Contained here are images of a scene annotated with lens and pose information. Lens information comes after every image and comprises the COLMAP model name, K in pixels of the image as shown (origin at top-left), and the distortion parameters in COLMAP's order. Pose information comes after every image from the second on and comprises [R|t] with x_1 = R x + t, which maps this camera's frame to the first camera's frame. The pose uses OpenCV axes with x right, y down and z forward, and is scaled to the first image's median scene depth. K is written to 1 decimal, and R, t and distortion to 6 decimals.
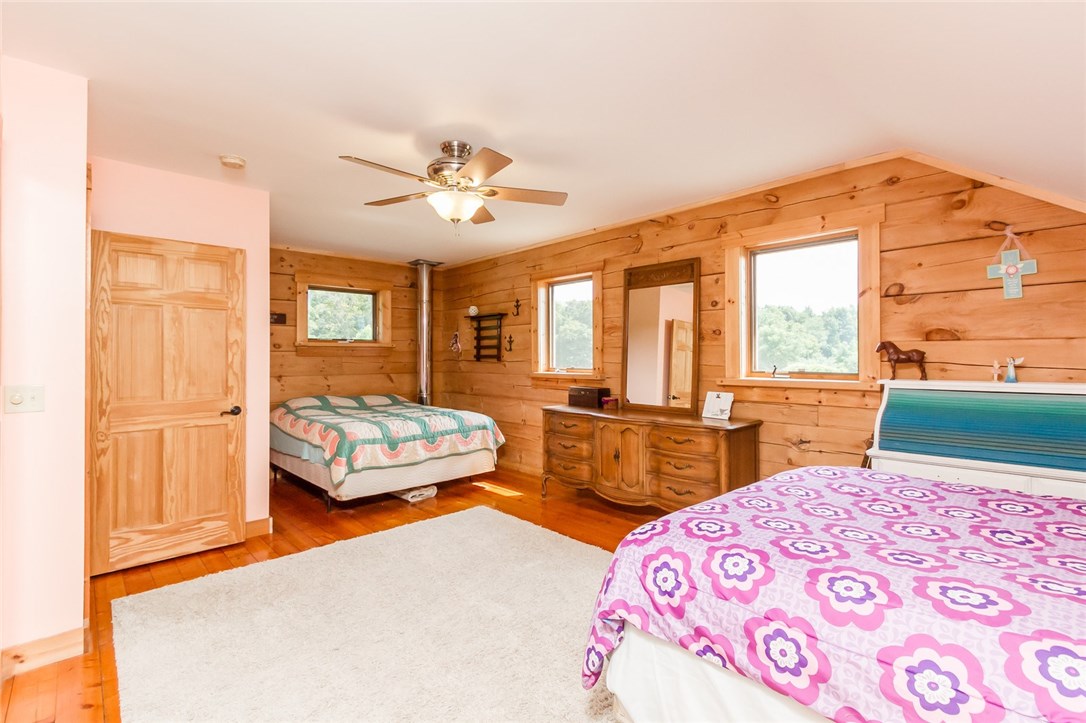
lens RADIAL K [[498.1, 0, 548.3], [0, 498.1, 357.2], [0, 0, 1]] dist [0.002723, 0.000485]
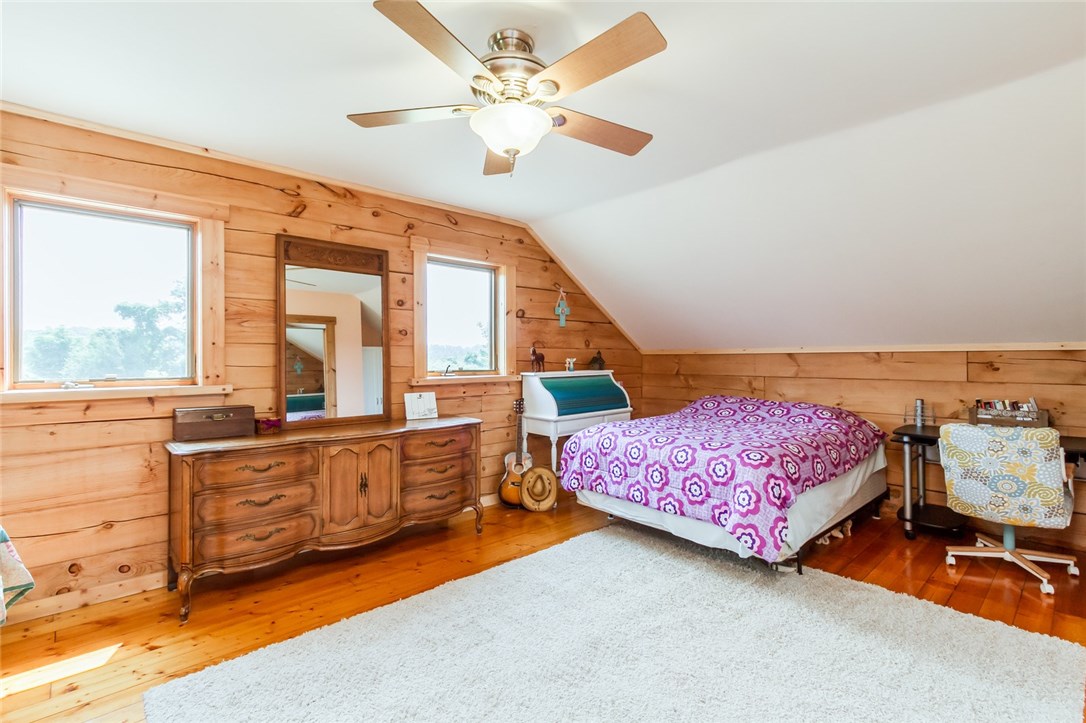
lens RADIAL K [[498.1, 0, 548.1], [0, 498.1, 360.5], [0, 0, 1]] dist [0.002723, 0.000485]
pose [[0.009780, -0.002630, 0.999949, -0.638620], [0.002792, 0.999993, 0.002603, 0.003056], [-0.999948, 0.002766, 0.009787, 0.706187]]
